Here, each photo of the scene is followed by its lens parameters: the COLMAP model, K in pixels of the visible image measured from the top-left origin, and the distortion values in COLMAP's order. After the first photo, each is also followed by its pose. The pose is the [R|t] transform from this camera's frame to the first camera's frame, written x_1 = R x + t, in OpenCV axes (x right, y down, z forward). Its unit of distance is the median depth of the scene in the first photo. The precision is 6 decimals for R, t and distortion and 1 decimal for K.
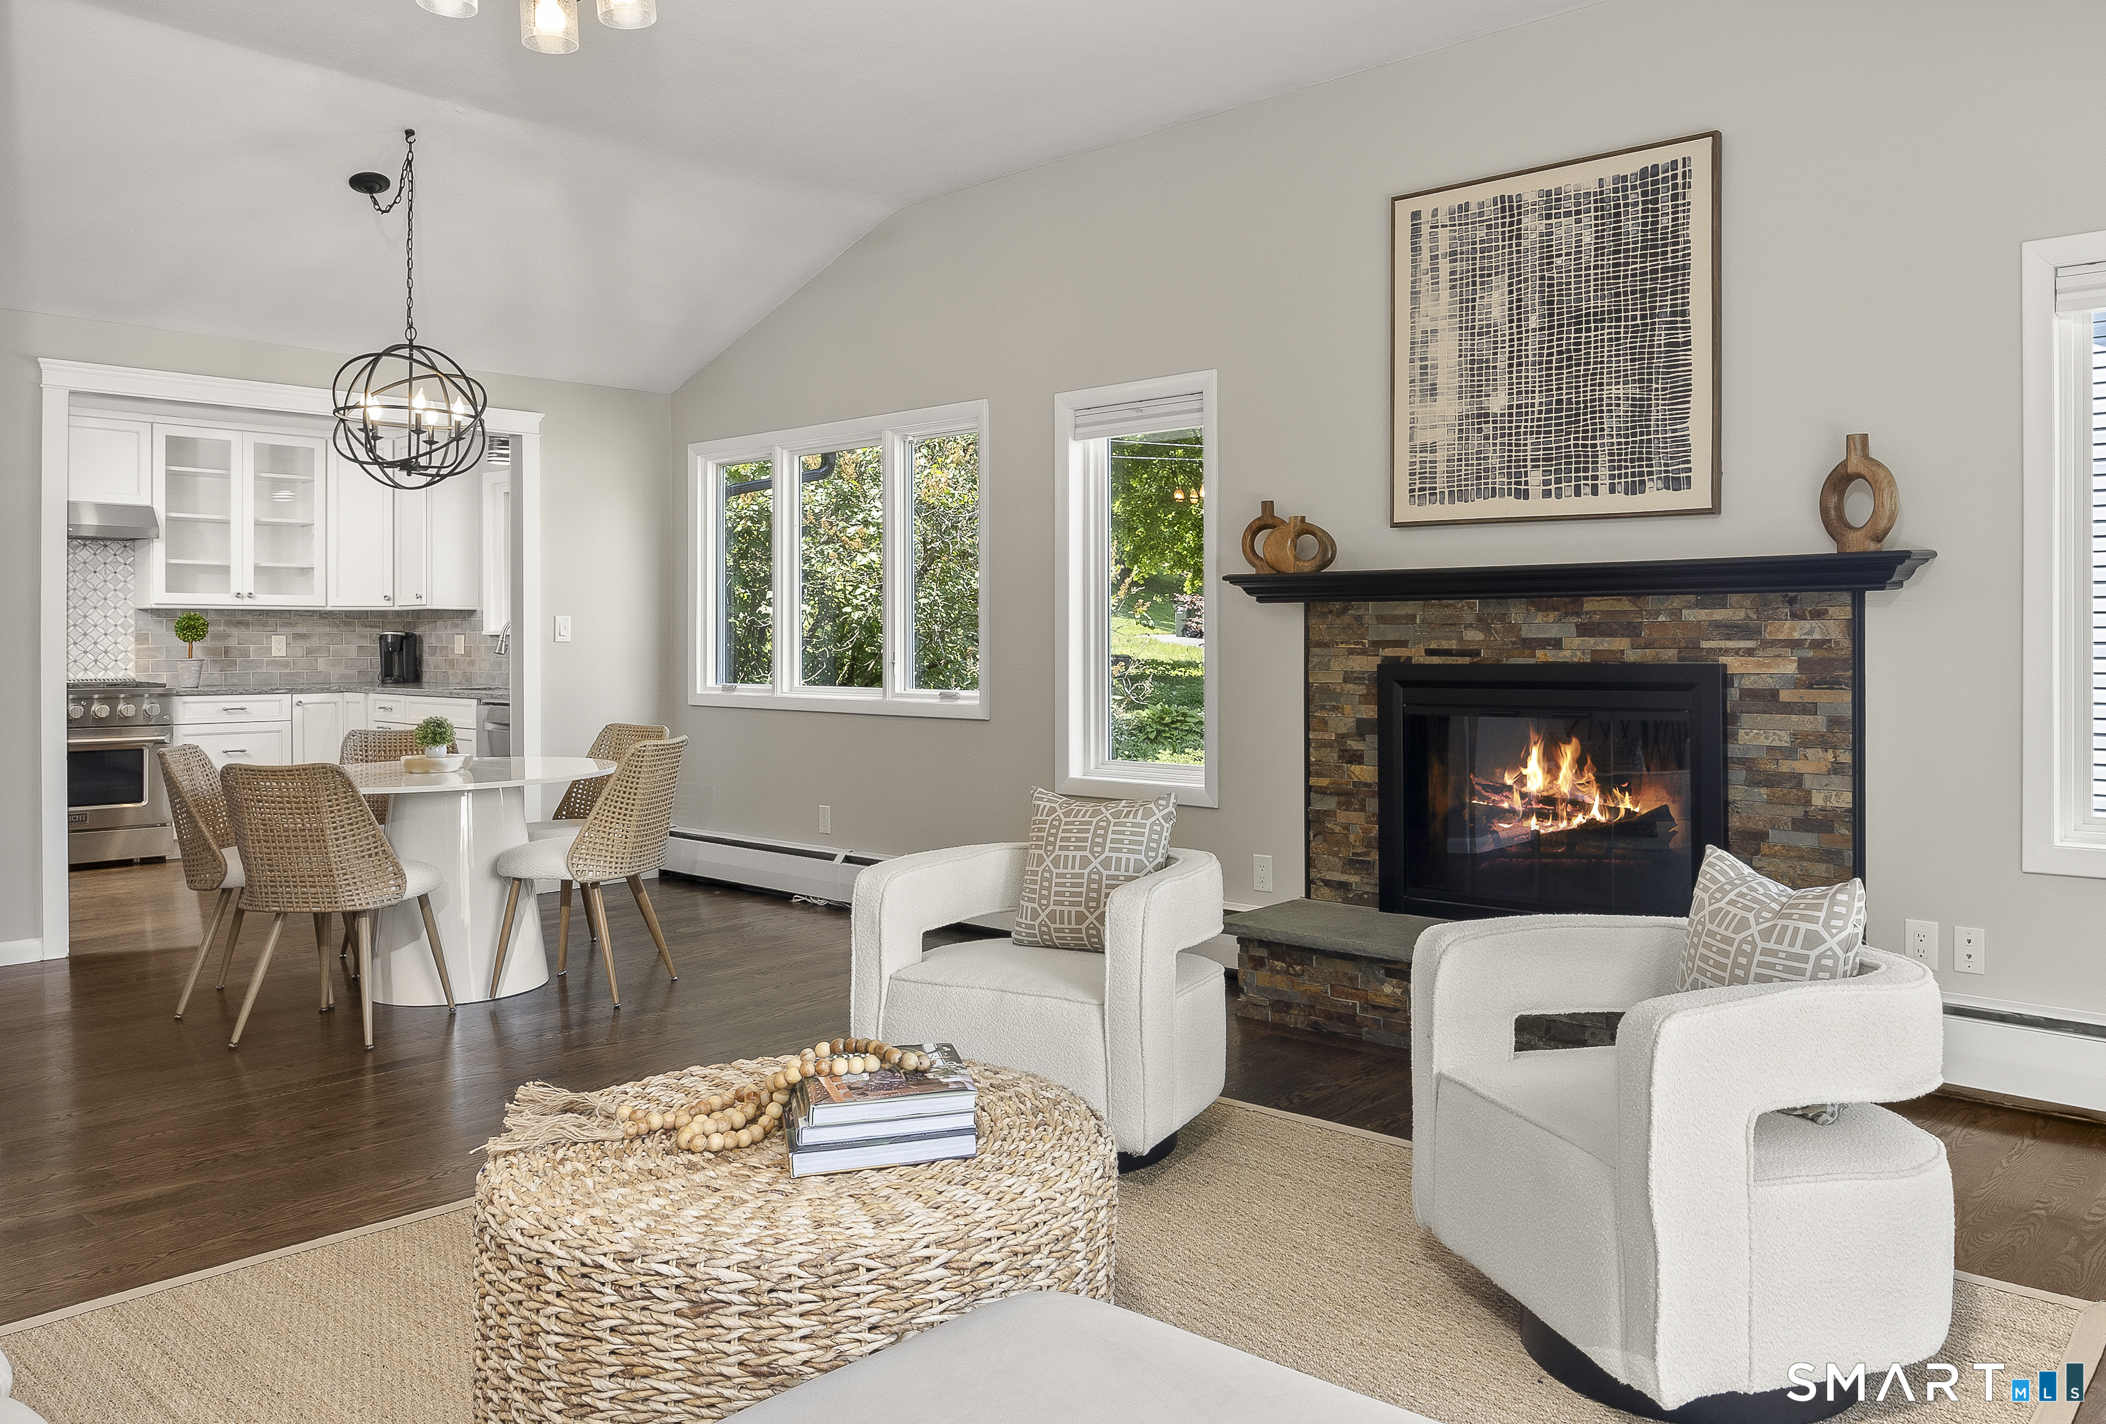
lens RADIAL K [[1521.6, 0, 1056.4], [0, 1521.6, 644.3], [0, 0, 1]] dist [-0.006537, -0.000619]
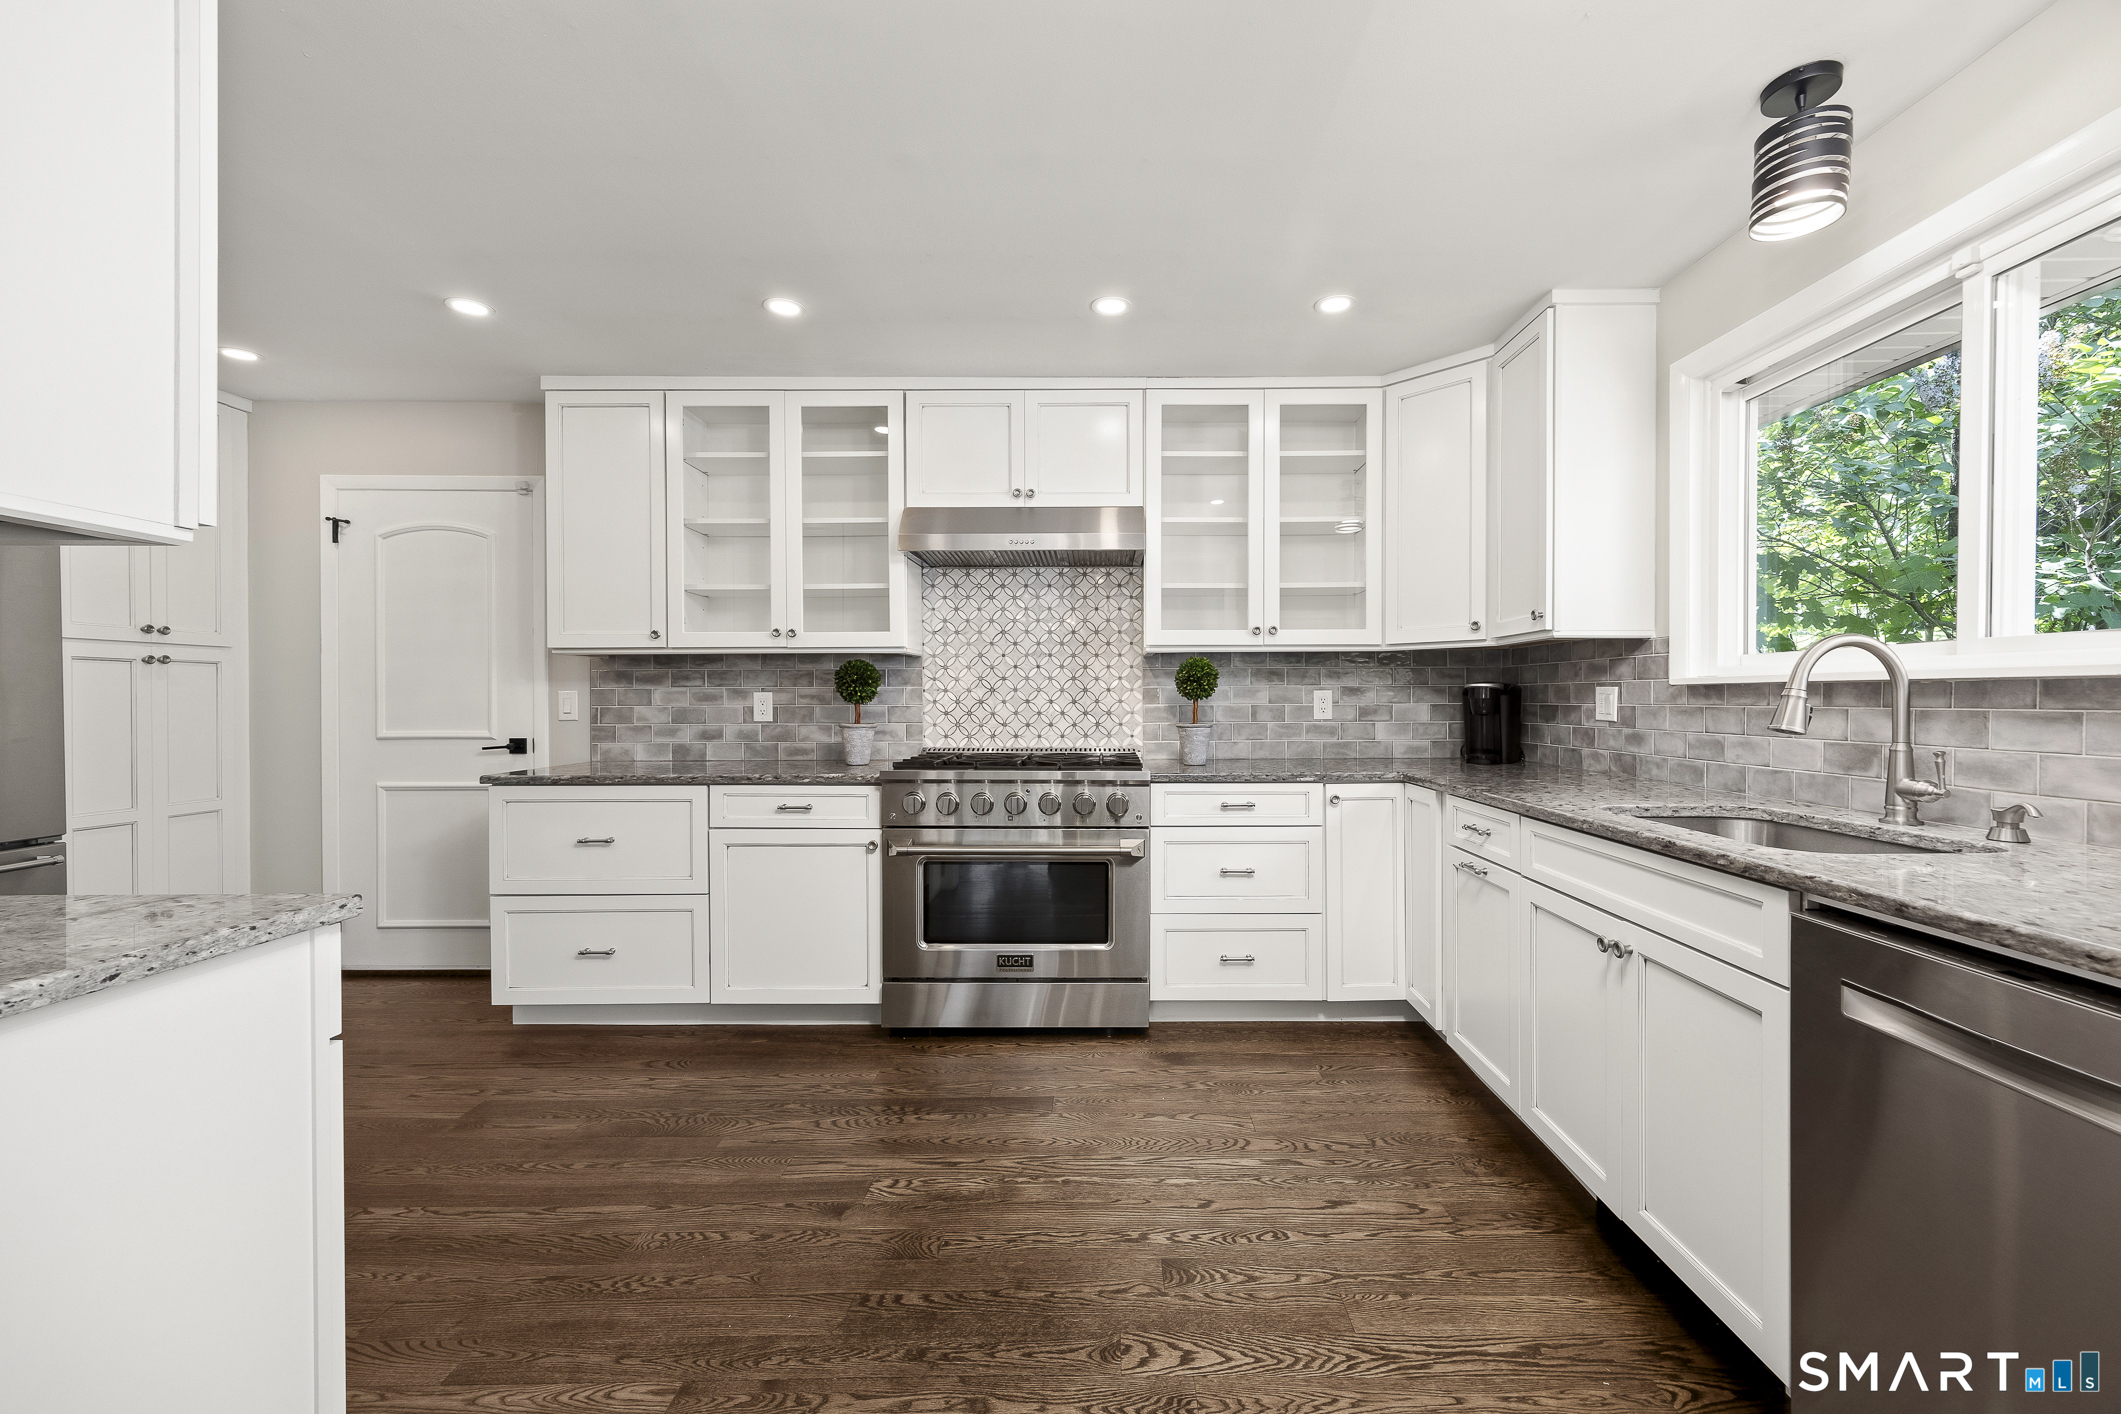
lens RADIAL K [[827.7, 0, 1108.6], [0, 827.7, 711.5], [0, 0, 1]] dist [-0.000824, -0.000008]
pose [[0.684318, 0.008105, -0.729139, -0.323740], [0.001349, 0.999922, 0.012381, -0.000917], [0.729183, -0.009456, 0.684254, 0.719592]]
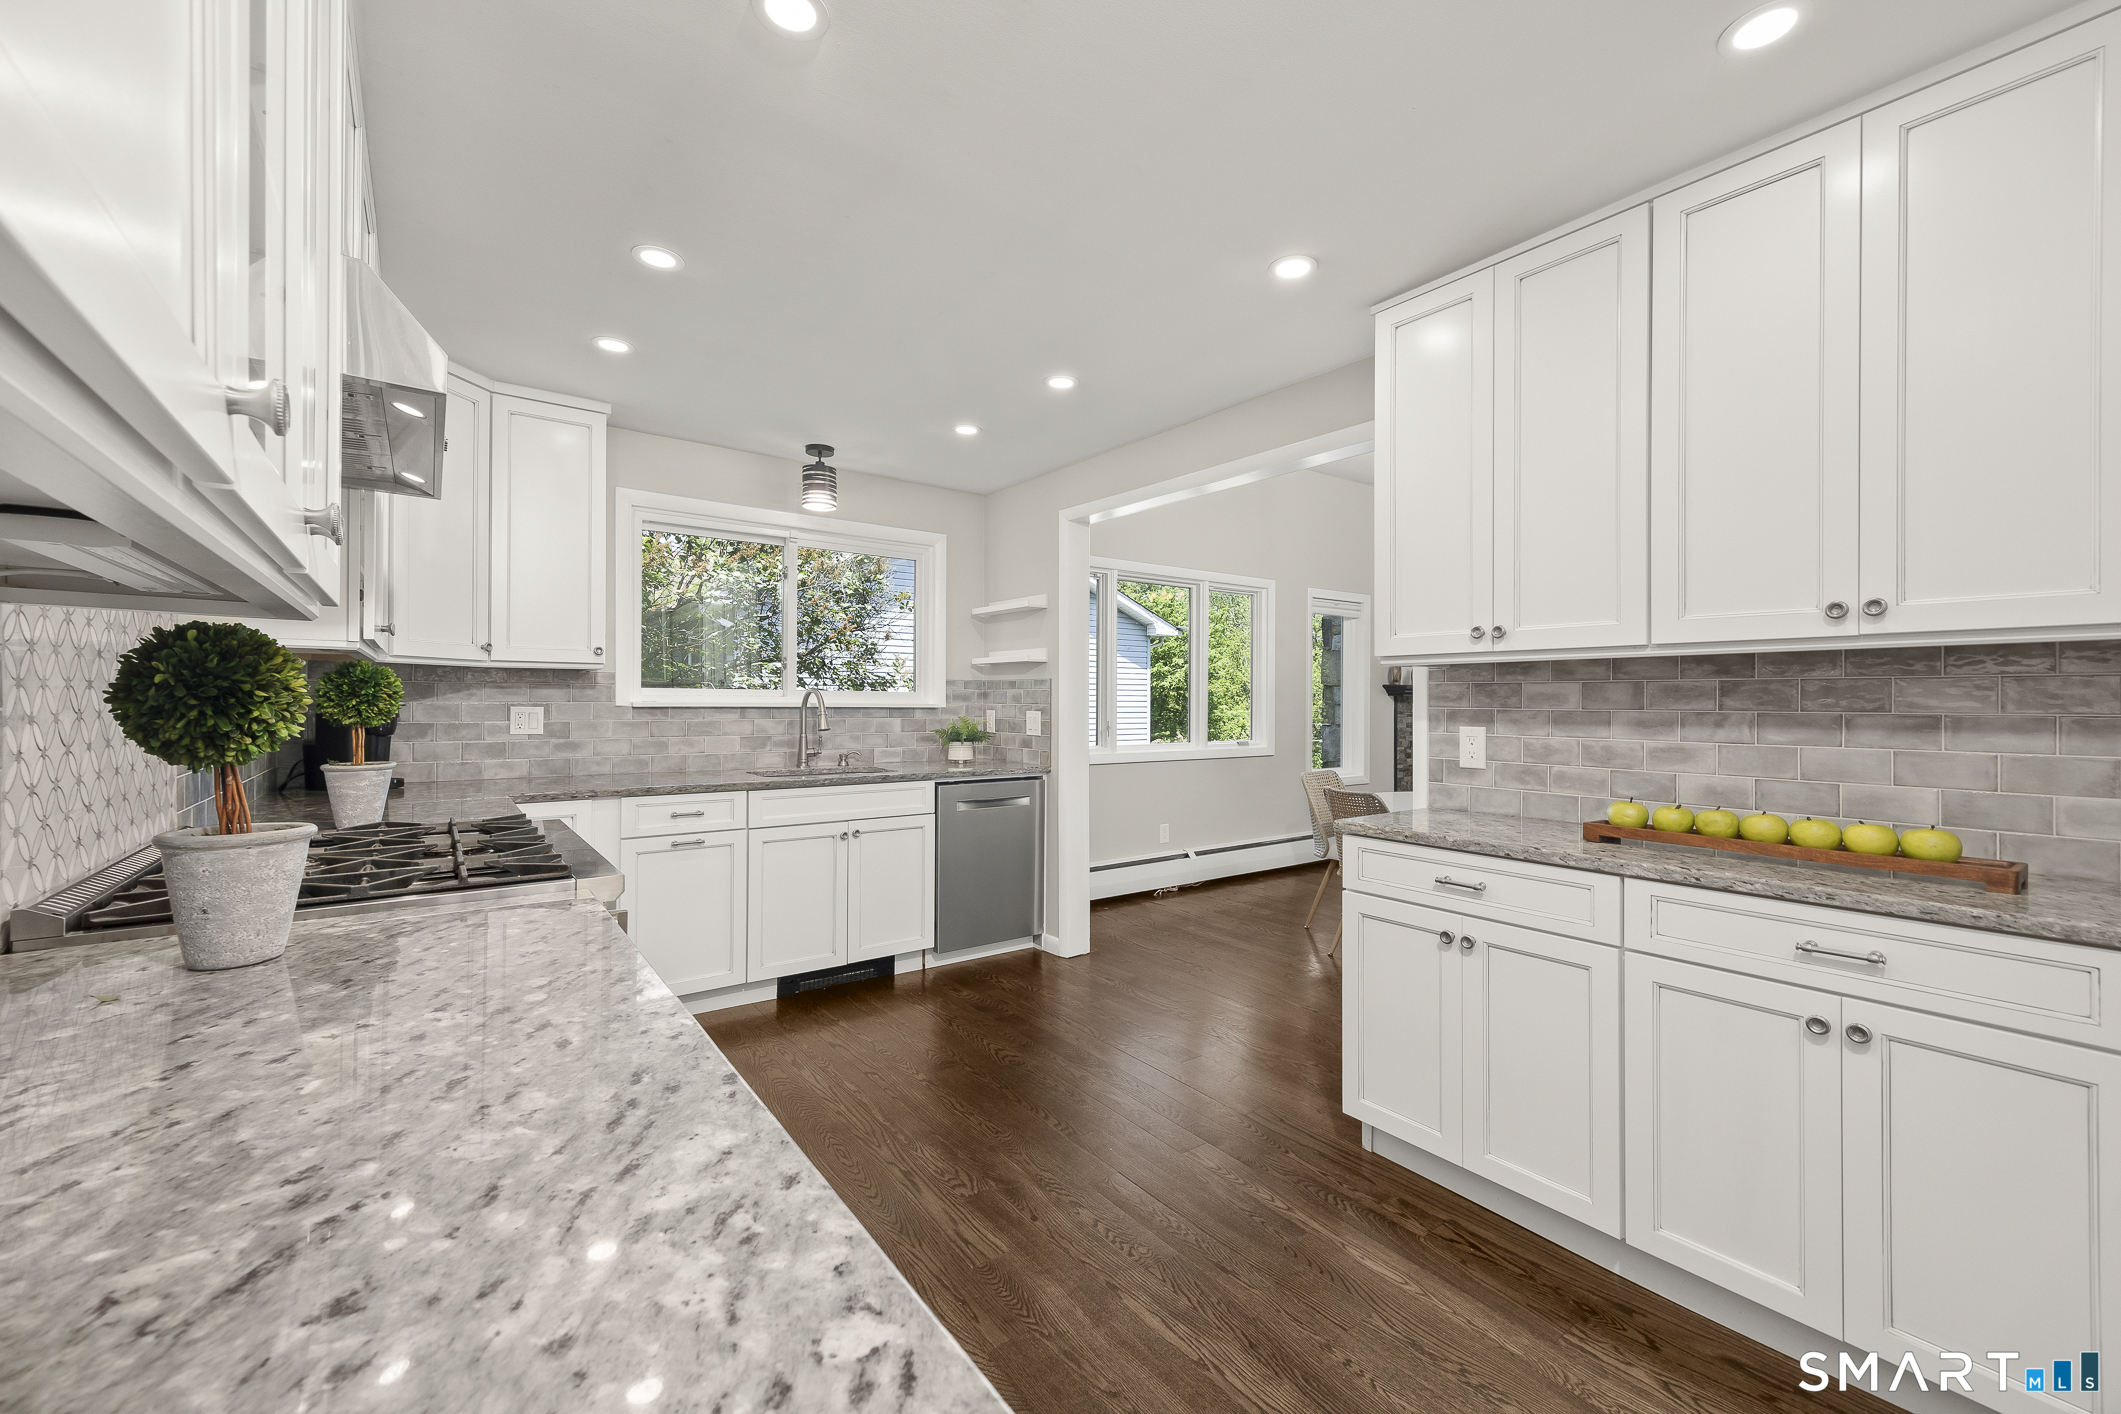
lens RADIAL K [[873.0, 0, 1060.5], [0, 873.0, 707.0], [0, 0, 1]] dist [0.000110, 0.000033]
pose [[0.170689, -0.005639, 0.985309, -0.793103], [-0.001727, 0.999980, 0.006022, -0.009121], [-0.985323, -0.002729, 0.170676, 0.760916]]
